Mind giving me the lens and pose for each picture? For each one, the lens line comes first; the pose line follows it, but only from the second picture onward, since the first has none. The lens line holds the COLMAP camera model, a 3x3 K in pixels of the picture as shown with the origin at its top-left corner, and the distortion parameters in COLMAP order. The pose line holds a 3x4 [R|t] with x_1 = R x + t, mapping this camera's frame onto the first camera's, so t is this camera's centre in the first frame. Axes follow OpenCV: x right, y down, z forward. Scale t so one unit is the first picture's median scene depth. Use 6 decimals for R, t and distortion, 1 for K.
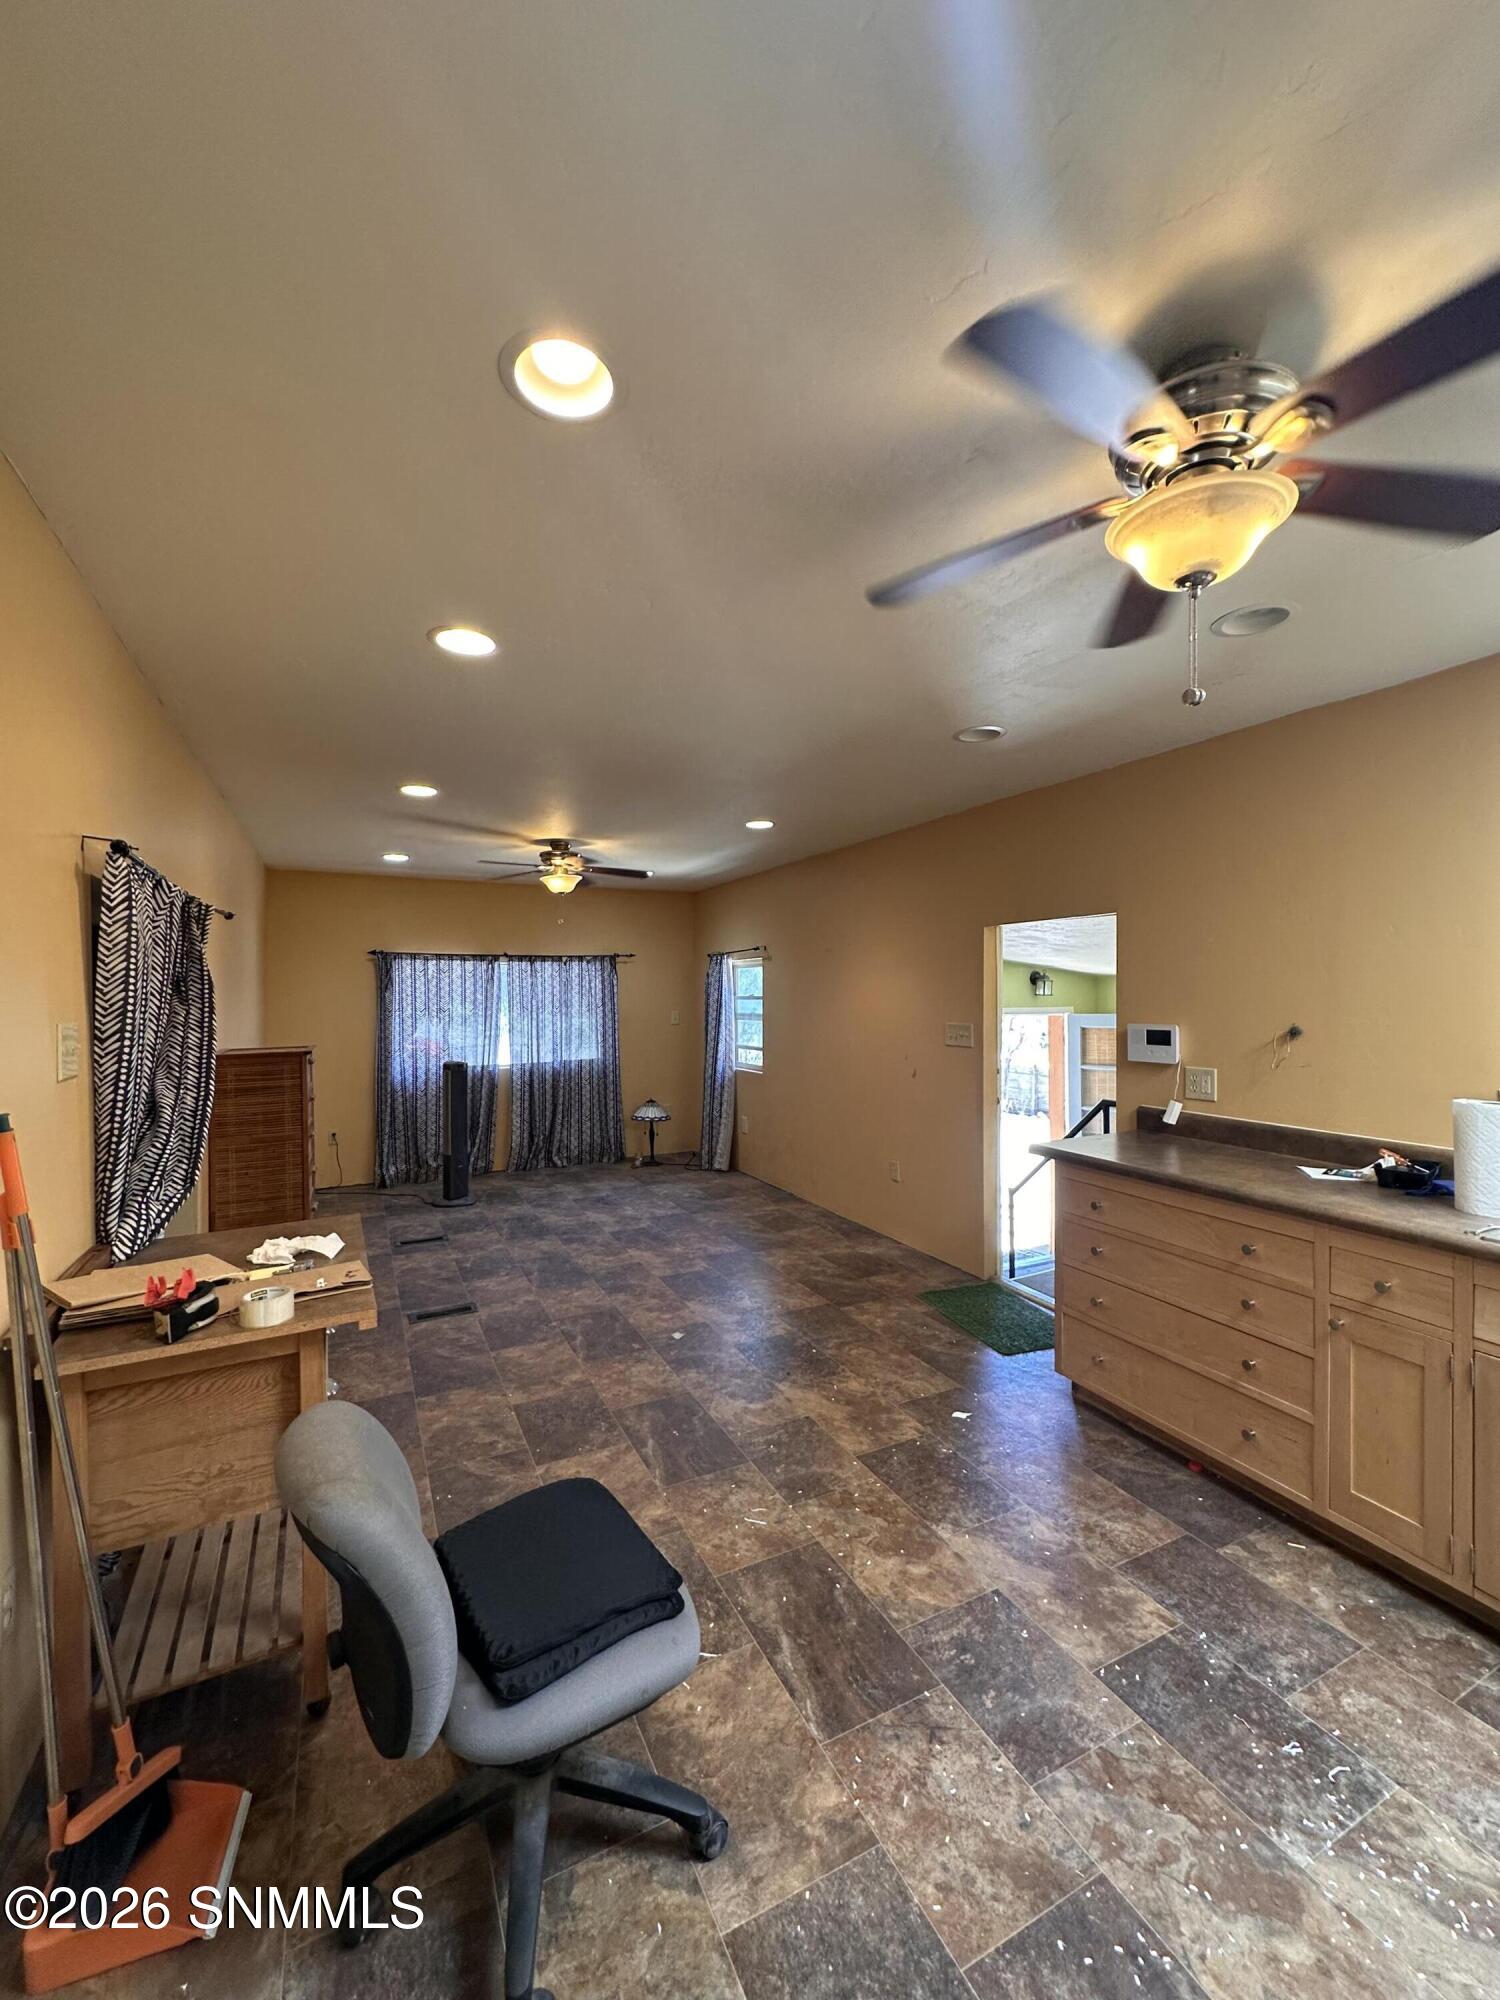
lens RADIAL K [[812.7, 0, 756.8], [0, 812.7, 1038.5], [0, 0, 1]] dist [-0.001064, 0.000448]
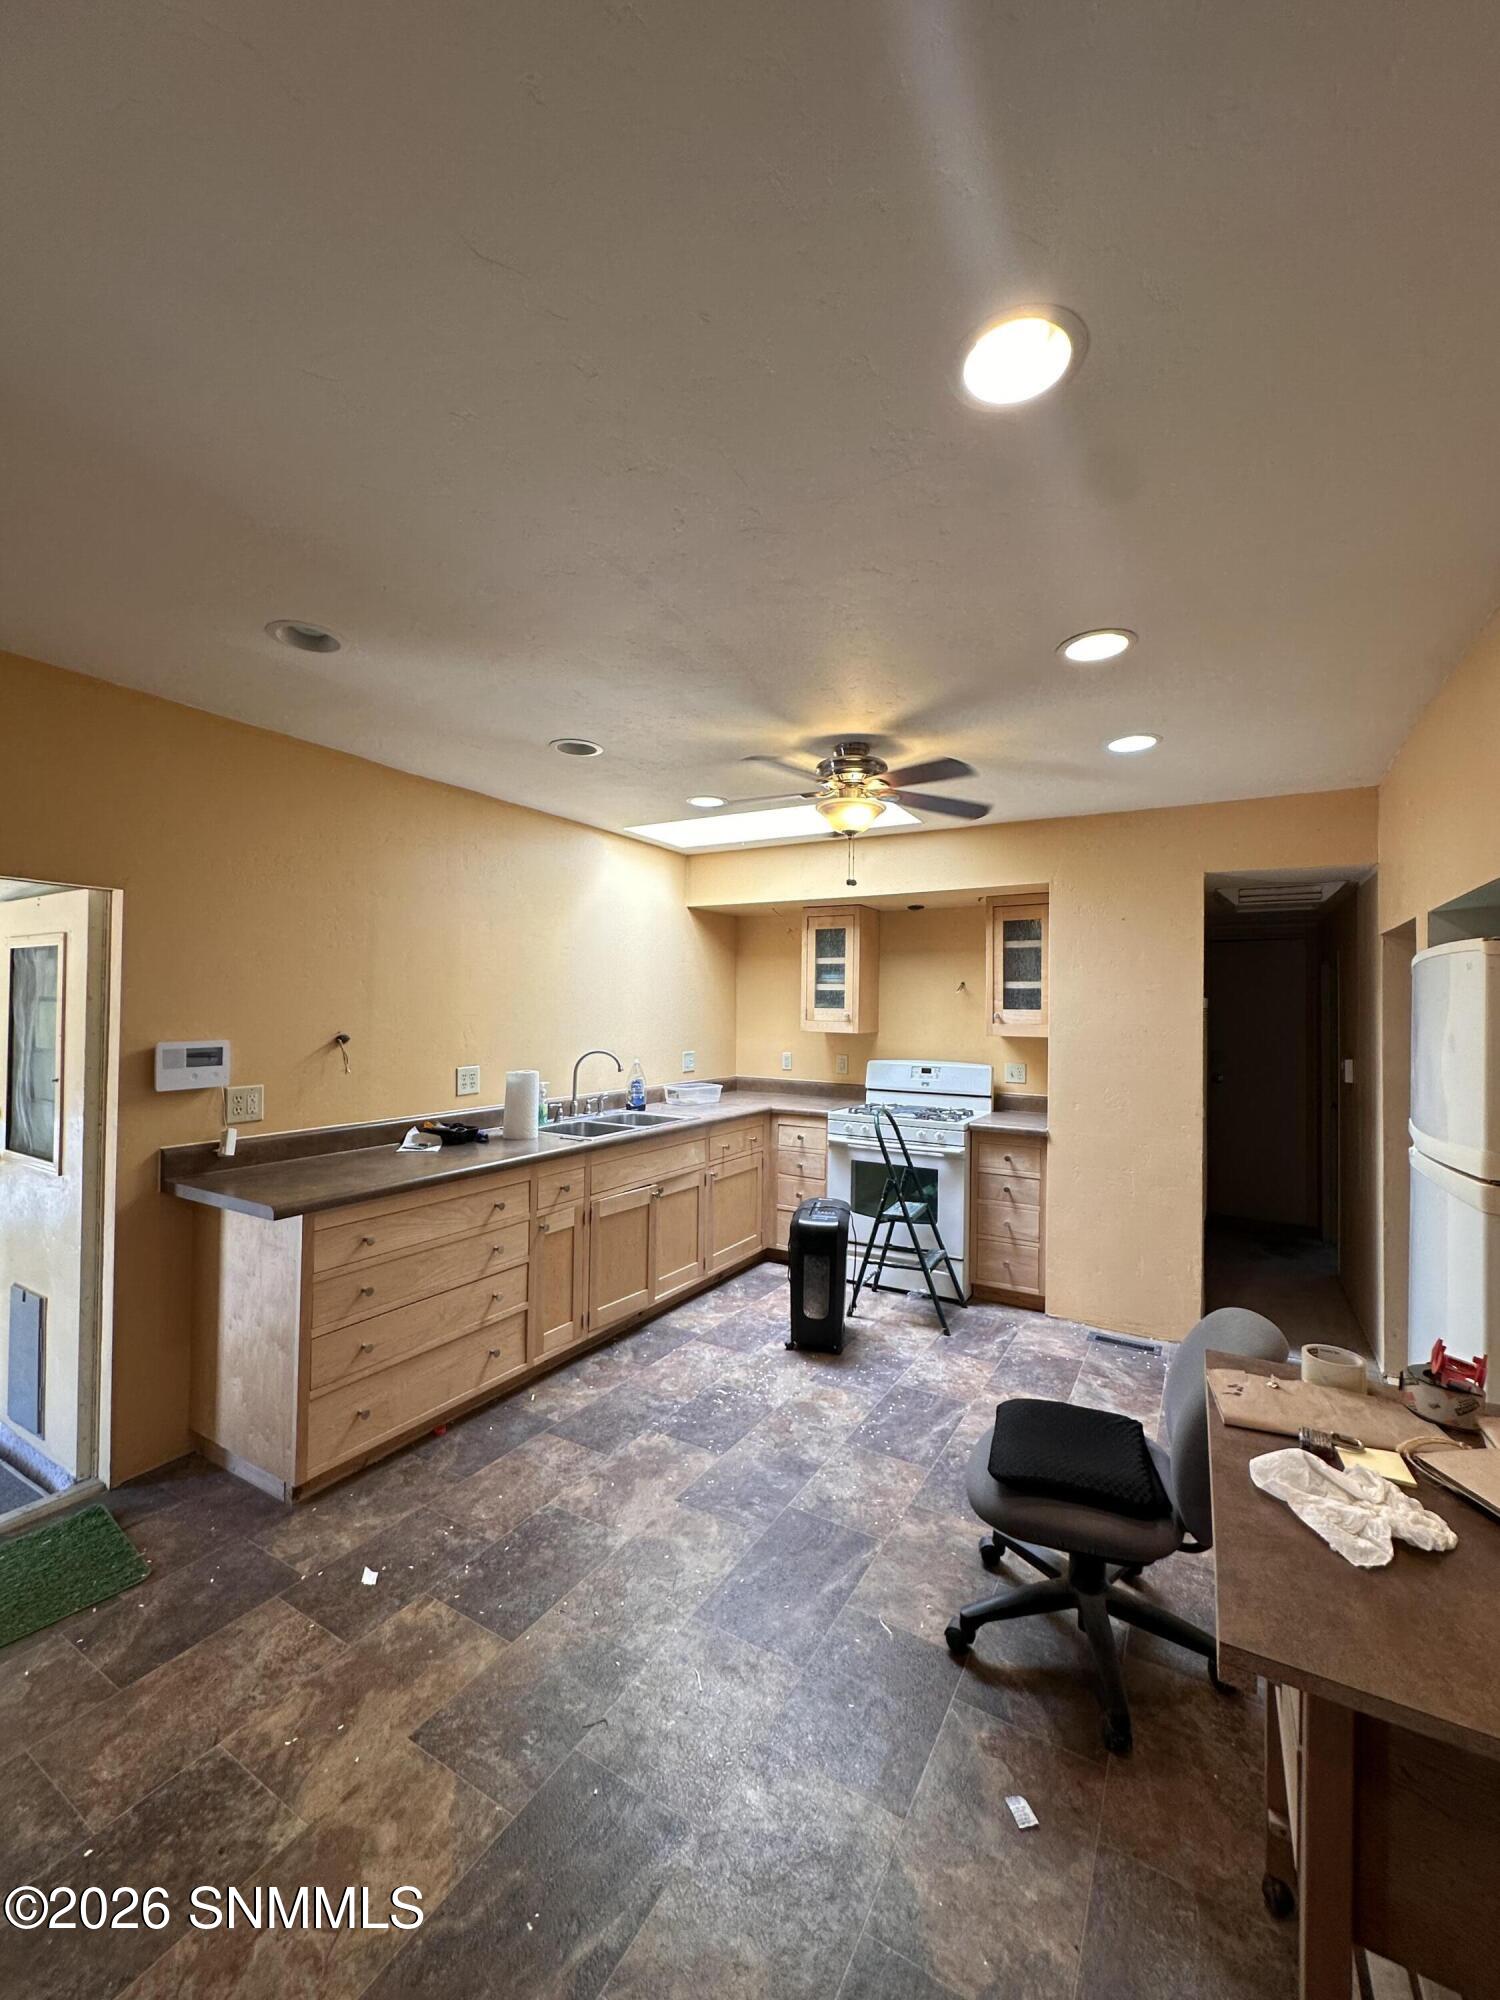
lens RADIAL K [[792.5, 0, 753.1], [0, 792.5, 999.9], [0, 0, 1]] dist [-0.001890, 0.001034]
pose [[-0.545179, 0.004171, 0.838309, -0.710920], [0.034299, 0.999261, 0.017333, -0.078933], [-0.837618, 0.038203, -0.544919, 1.415601]]
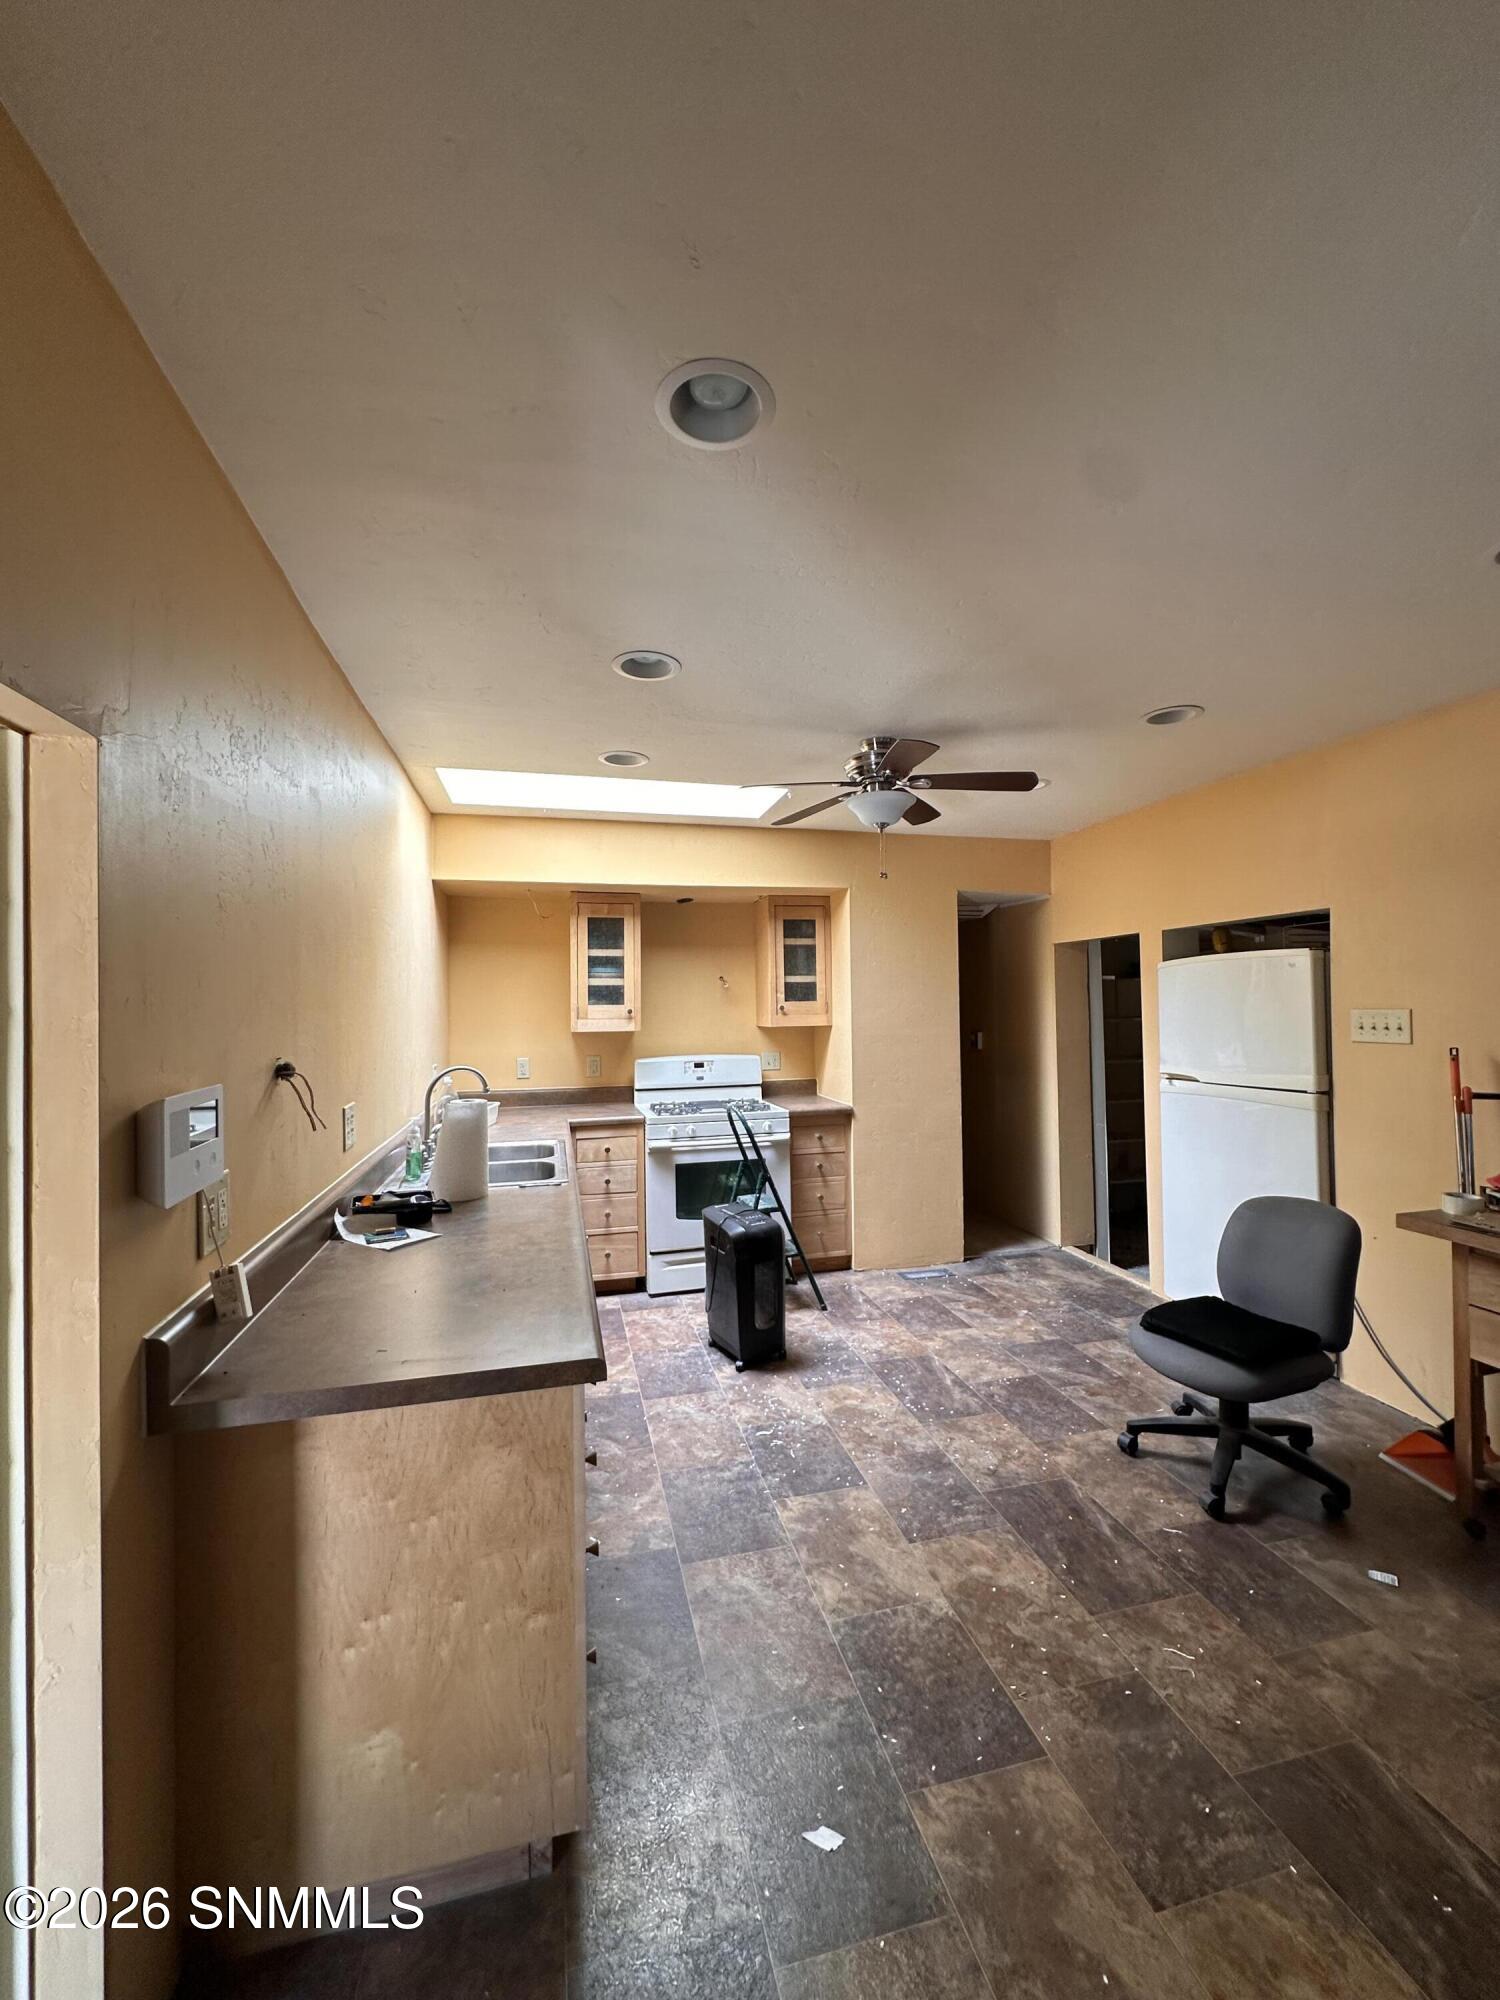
lens RADIAL K [[792.5, 0, 753.1], [0, 792.5, 999.9], [0, 0, 1]] dist [-0.001890, 0.001034]
pose [[-0.973335, 0.017211, 0.228741, 0.227894], [0.028195, 0.998596, 0.044841, -0.102678], [-0.227648, 0.050094, -0.972454, 1.914859]]
